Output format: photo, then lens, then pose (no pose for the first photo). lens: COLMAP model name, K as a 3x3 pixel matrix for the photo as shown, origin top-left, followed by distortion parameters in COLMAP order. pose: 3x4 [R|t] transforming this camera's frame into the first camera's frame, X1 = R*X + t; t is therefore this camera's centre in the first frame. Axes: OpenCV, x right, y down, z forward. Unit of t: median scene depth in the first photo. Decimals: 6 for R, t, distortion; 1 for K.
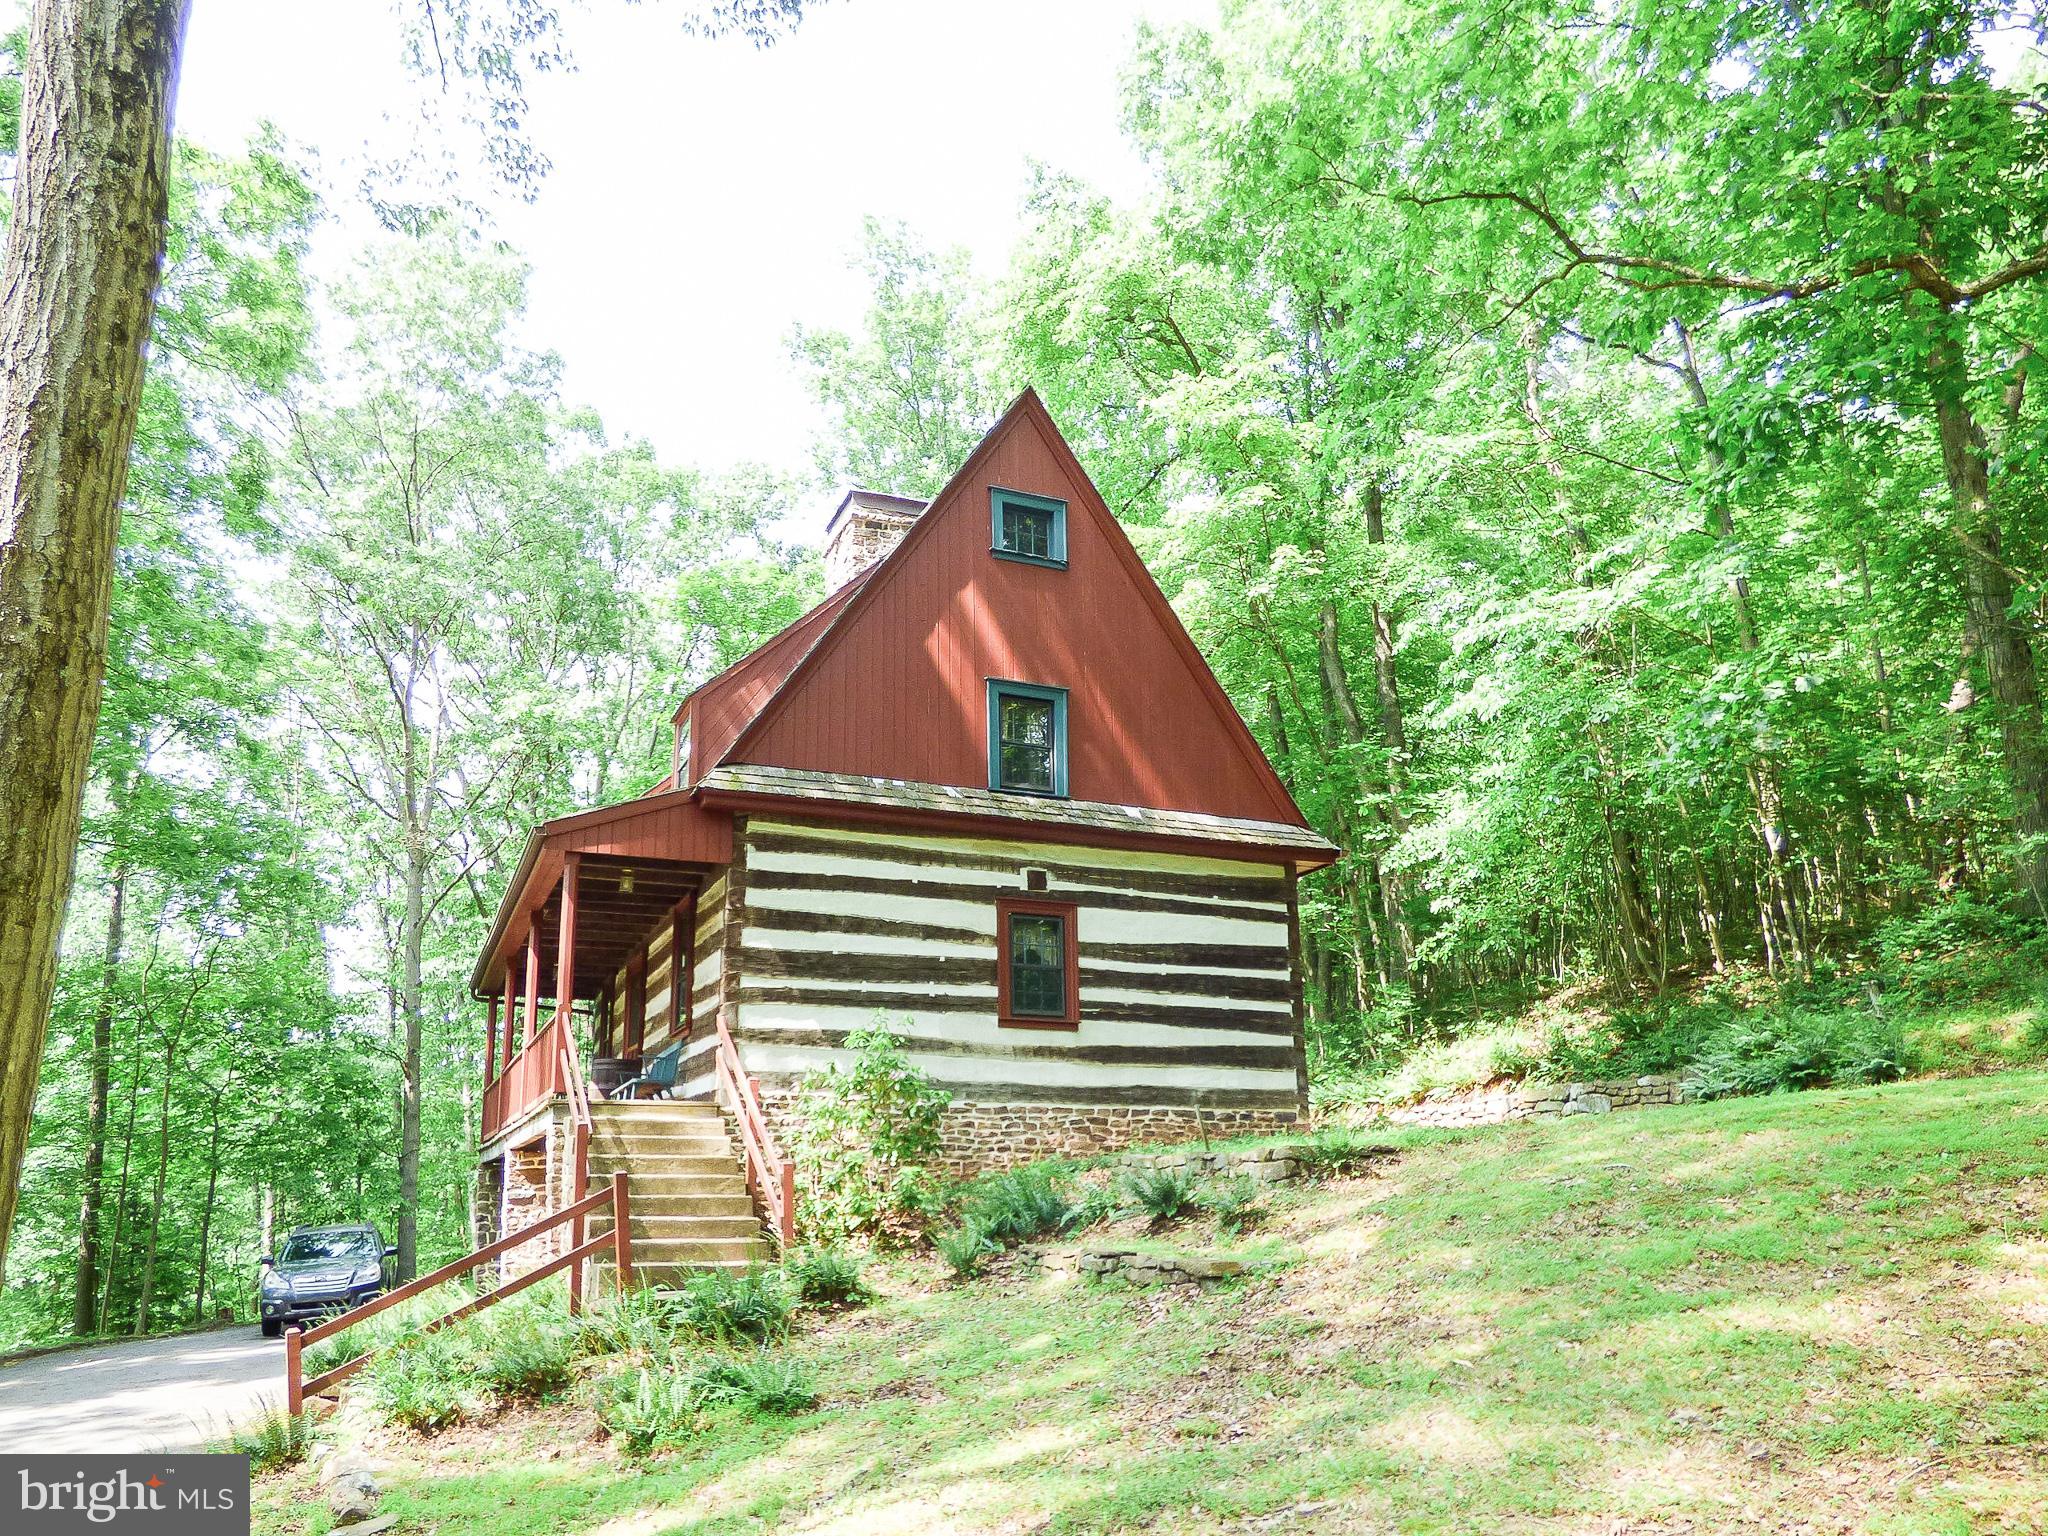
lens RADIAL K [[1456.0, 0, 970.5], [0, 1456.0, 820.6], [0, 0, 1]] dist [0.006427, -0.000008]
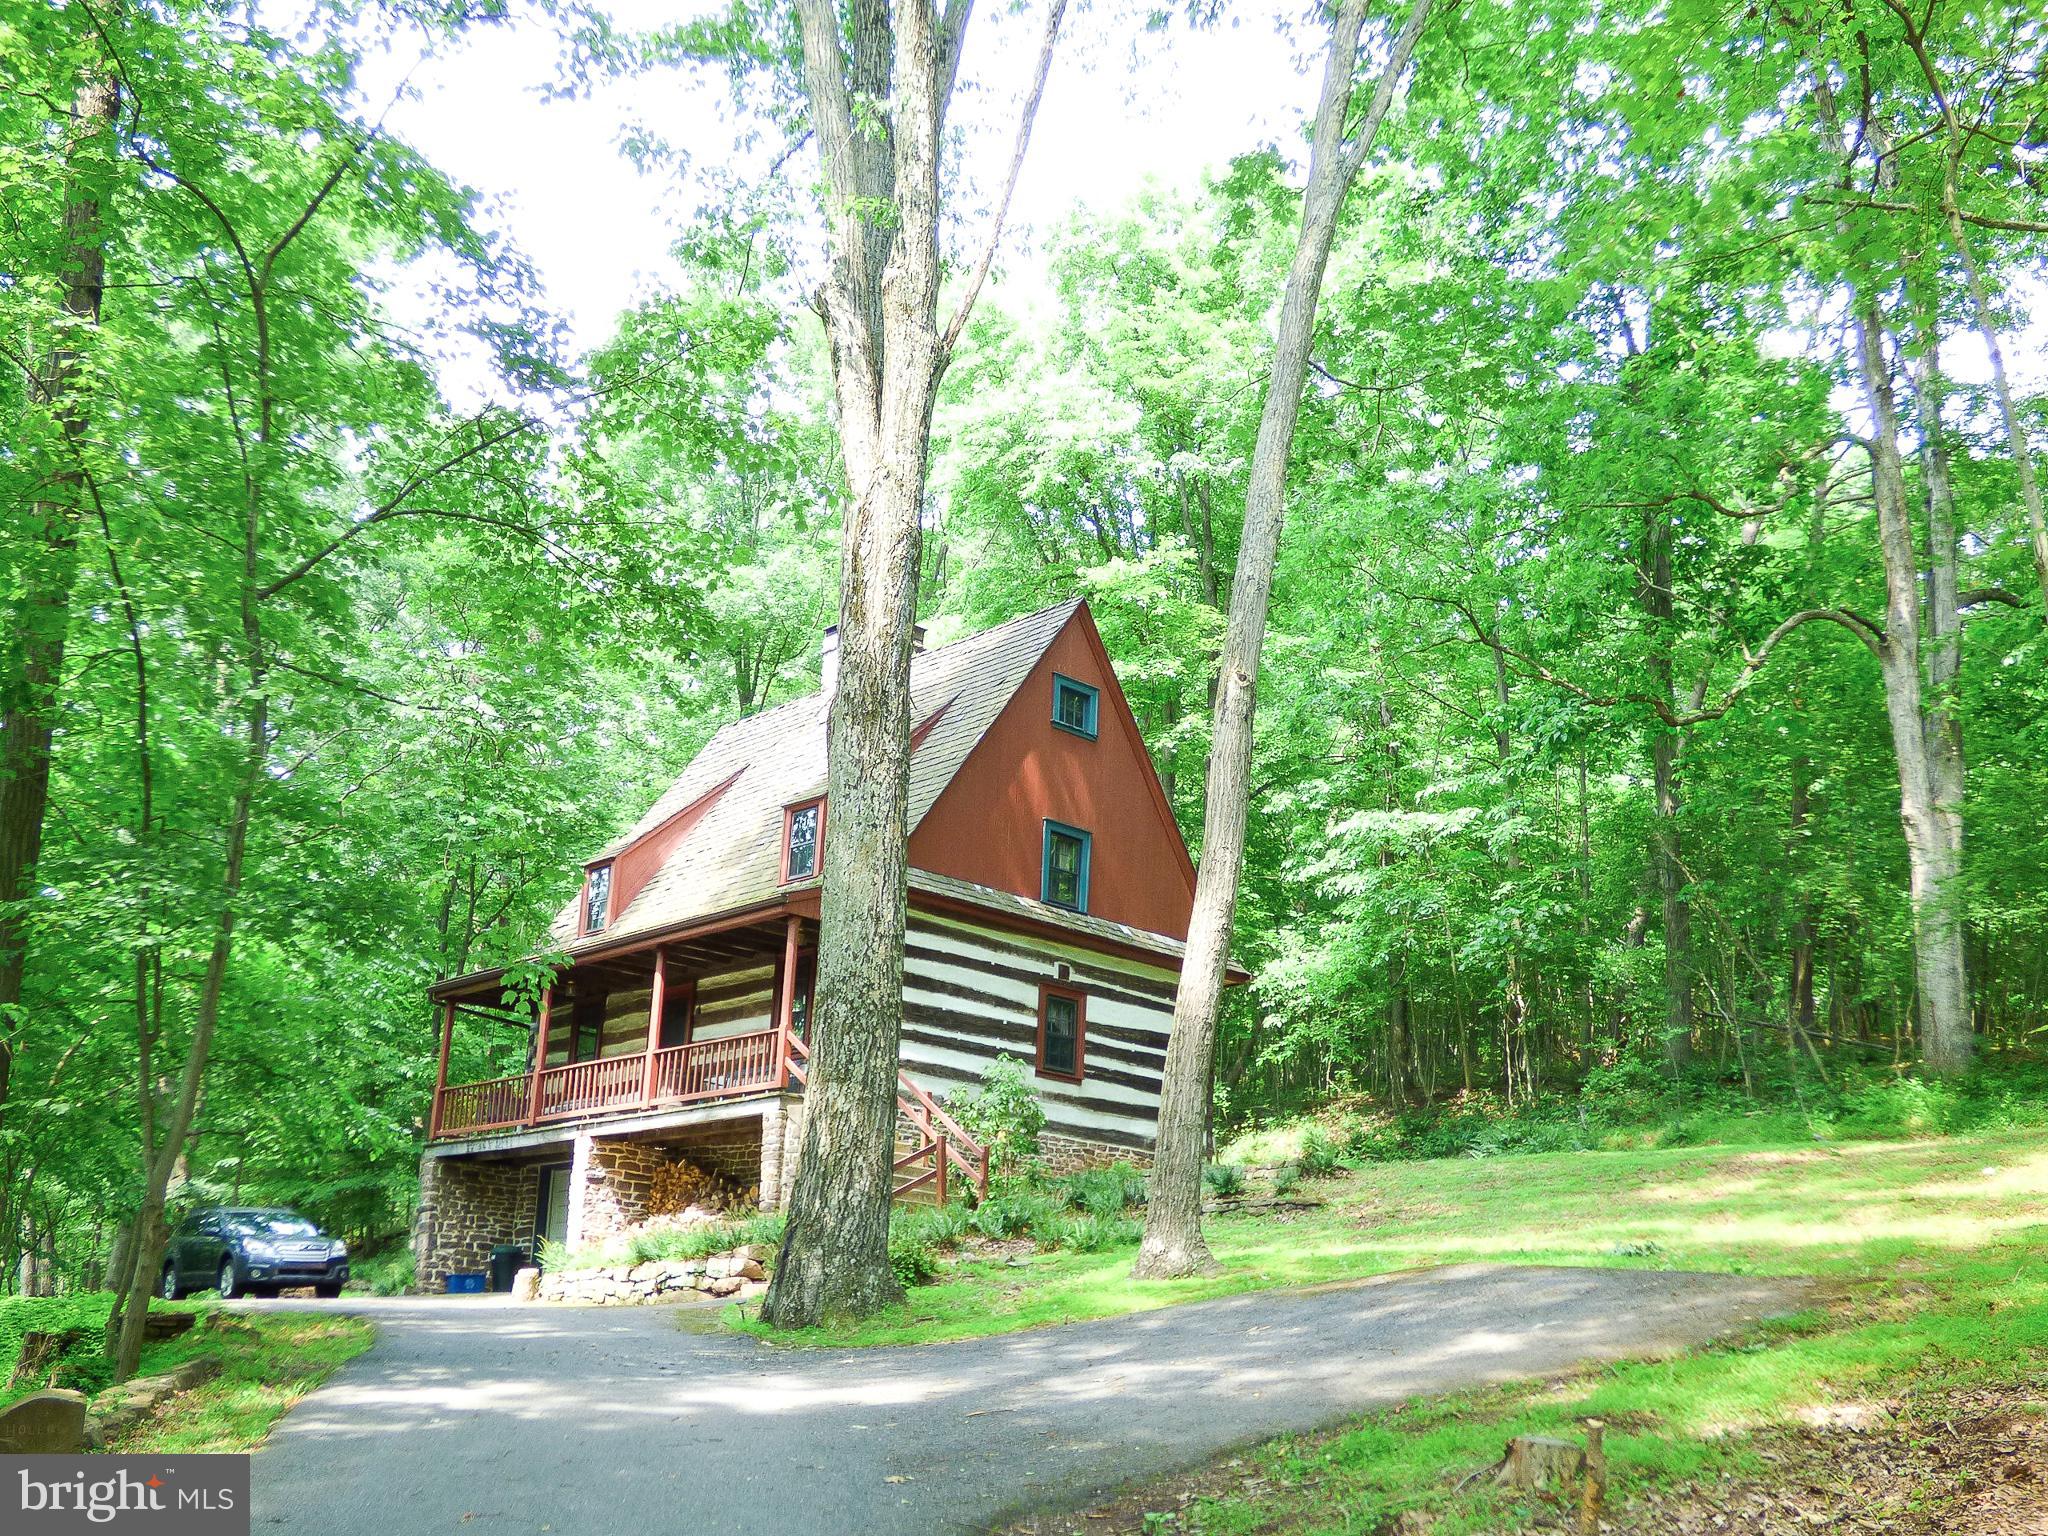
lens RADIAL K [[2077.8, 0, 1025.1], [0, 2077.8, 763.8], [0, 0, 1]] dist [0.004317, 0.000000]
pose [[0.934400, 0.153731, 0.321346, -0.645525], [-0.141176, 0.988031, -0.062165, -0.025589], [-0.327057, 0.012721, 0.944919, -0.830028]]
